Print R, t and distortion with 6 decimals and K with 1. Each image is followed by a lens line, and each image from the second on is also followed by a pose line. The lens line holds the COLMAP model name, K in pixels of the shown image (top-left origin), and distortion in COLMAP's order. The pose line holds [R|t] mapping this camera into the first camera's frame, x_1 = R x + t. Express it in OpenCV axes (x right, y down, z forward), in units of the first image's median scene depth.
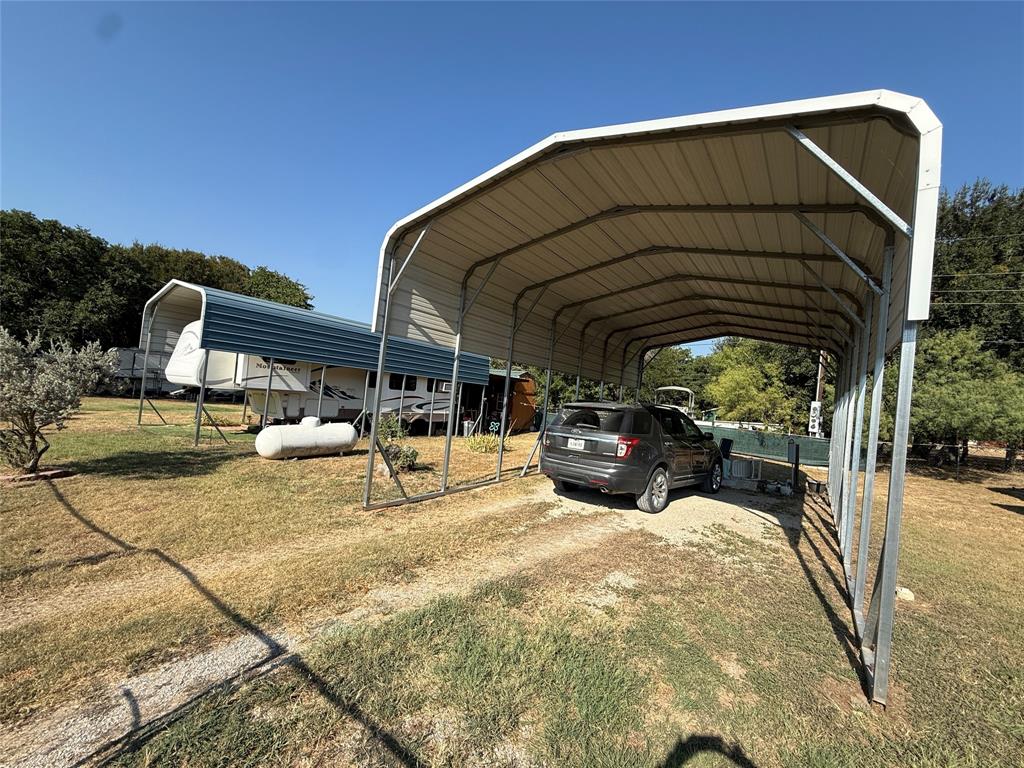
lens RADIAL K [[408.2, 0, 509.5], [0, 408.2, 385.6], [0, 0, 1]] dist [-0.001062, 0.000307]
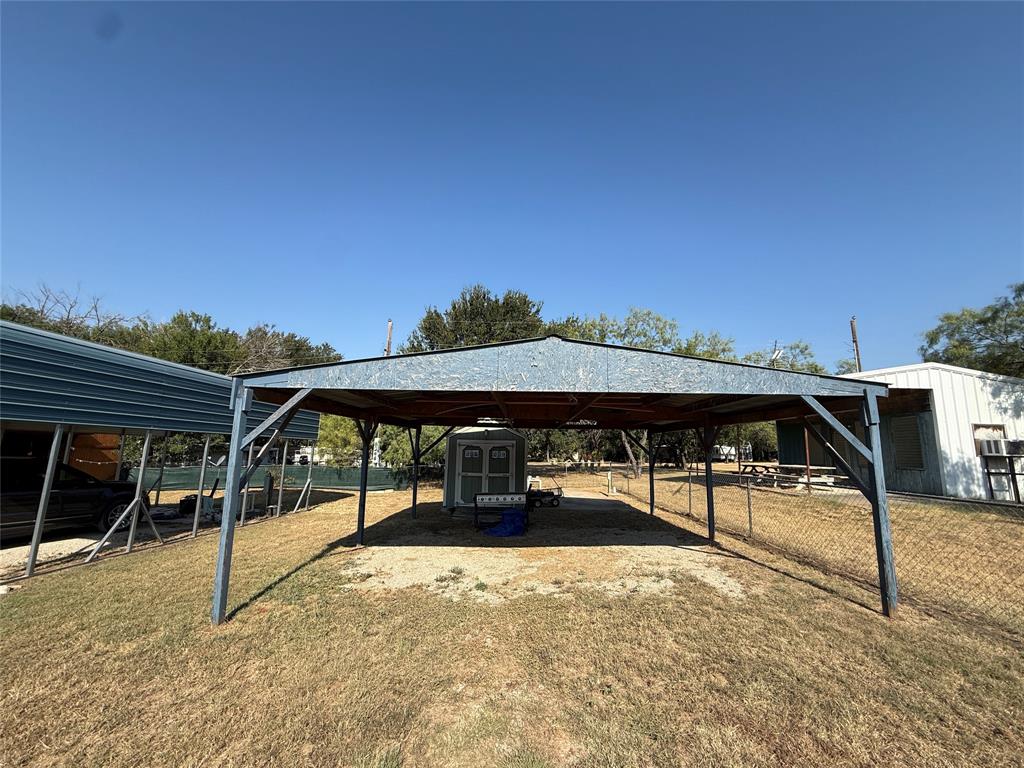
lens RADIAL K [[408.2, 0, 511.7], [0, 408.2, 385.1], [0, 0, 1]] dist [-0.001062, 0.000307]
pose [[0.839954, 0.007472, 0.542607, 0.620652], [0.049275, 0.994724, -0.089975, 0.016461], [-0.540416, 0.102312, 0.835154, -0.408670]]
